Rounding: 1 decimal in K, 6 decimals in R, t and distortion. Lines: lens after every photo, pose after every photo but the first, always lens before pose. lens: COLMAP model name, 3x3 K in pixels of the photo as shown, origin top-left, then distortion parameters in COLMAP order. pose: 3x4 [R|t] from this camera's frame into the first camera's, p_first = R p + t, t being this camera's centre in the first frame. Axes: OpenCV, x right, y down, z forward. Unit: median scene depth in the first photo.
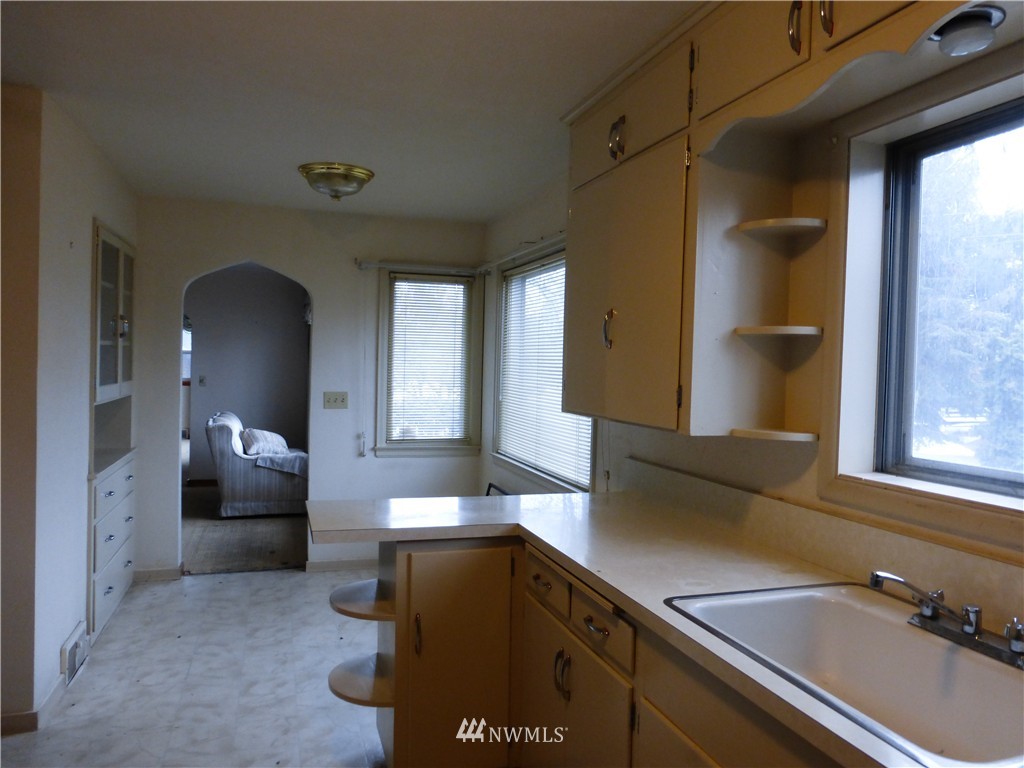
lens RADIAL K [[742.6, 0, 512.0], [0, 742.6, 384.0], [0, 0, 1]] dist [-0.046125, 0.052099]
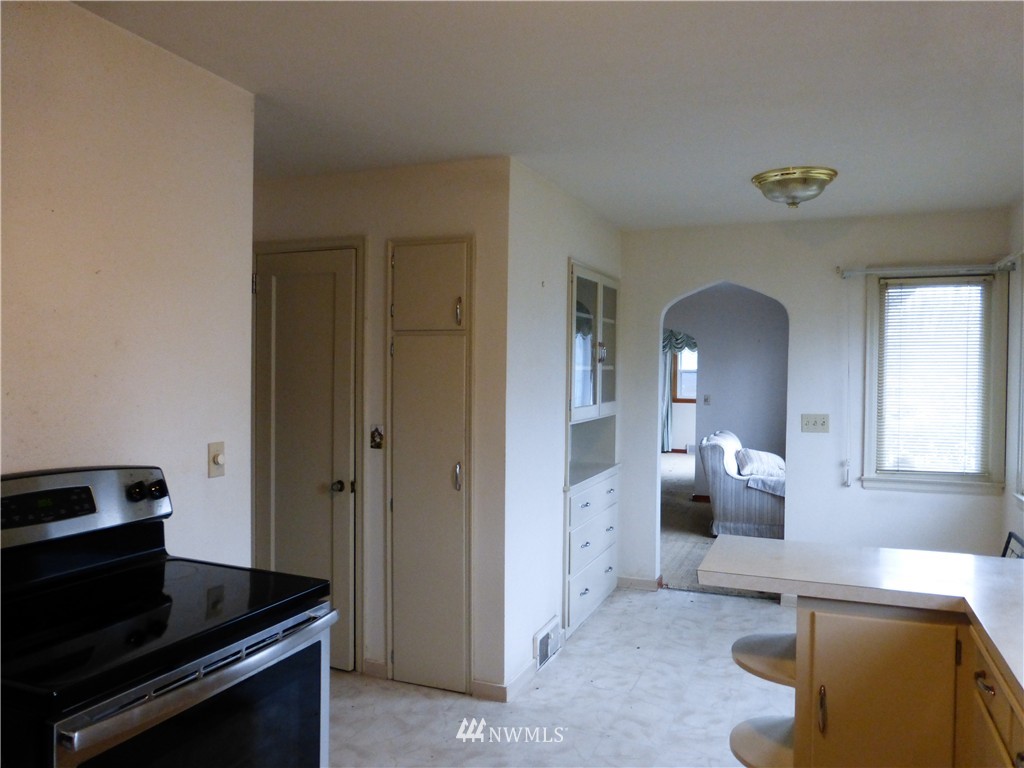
lens RADIAL K [[737.1, 0, 512.0], [0, 737.1, 384.0], [0, 0, 1]] dist [-0.041557, -0.003565]
pose [[0.758708, -0.009956, -0.651355, 0.085847], [-0.004609, 0.999776, -0.020650, -0.007767], [0.651415, 0.018669, 0.758492, 0.081719]]
